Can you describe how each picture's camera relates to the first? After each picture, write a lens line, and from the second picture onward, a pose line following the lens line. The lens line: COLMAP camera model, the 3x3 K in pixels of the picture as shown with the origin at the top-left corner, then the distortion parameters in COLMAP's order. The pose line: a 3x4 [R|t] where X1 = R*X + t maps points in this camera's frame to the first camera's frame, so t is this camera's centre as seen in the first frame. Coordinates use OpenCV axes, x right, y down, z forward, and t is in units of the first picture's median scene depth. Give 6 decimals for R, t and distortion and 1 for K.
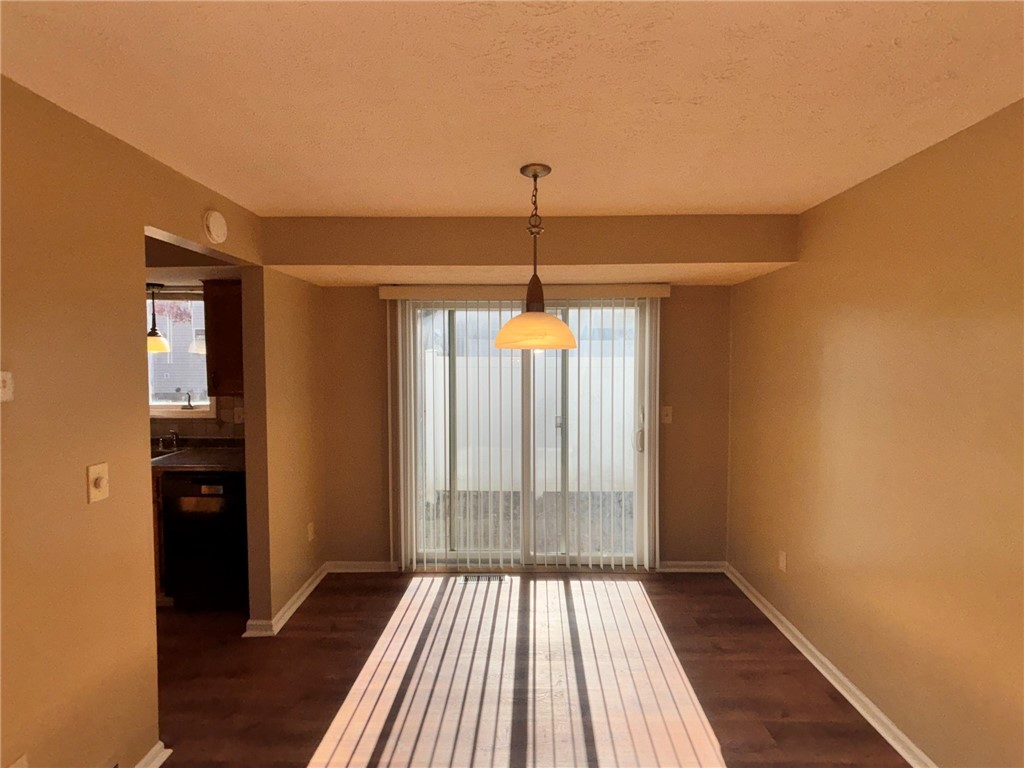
lens RADIAL K [[513.8, 0, 512.0], [0, 513.8, 384.0], [0, 0, 1]] dist [0.000364, -0.000180]
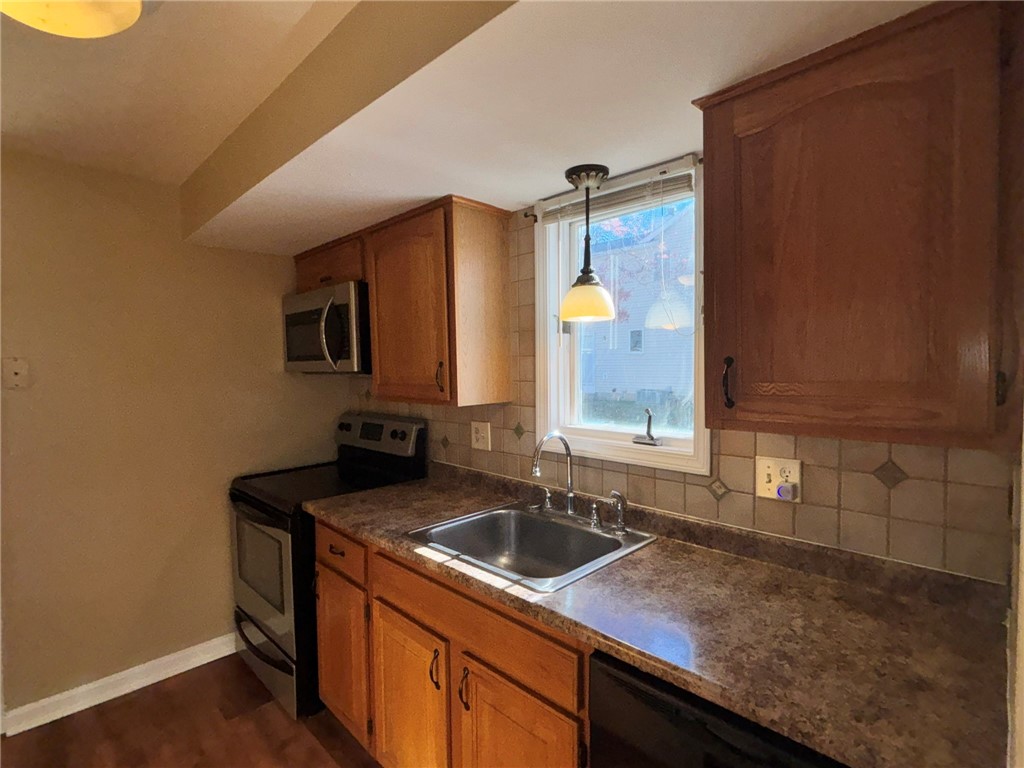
lens RADIAL K [[506.6, 0, 512.0], [0, 506.6, 384.0], [0, 0, 1]] dist [0.003733, -0.000268]
pose [[0.718068, 0.018753, -0.695720, -0.411958], [-0.021335, 0.999760, 0.004929, -0.003323], [0.695646, 0.011304, 0.718296, 0.606518]]
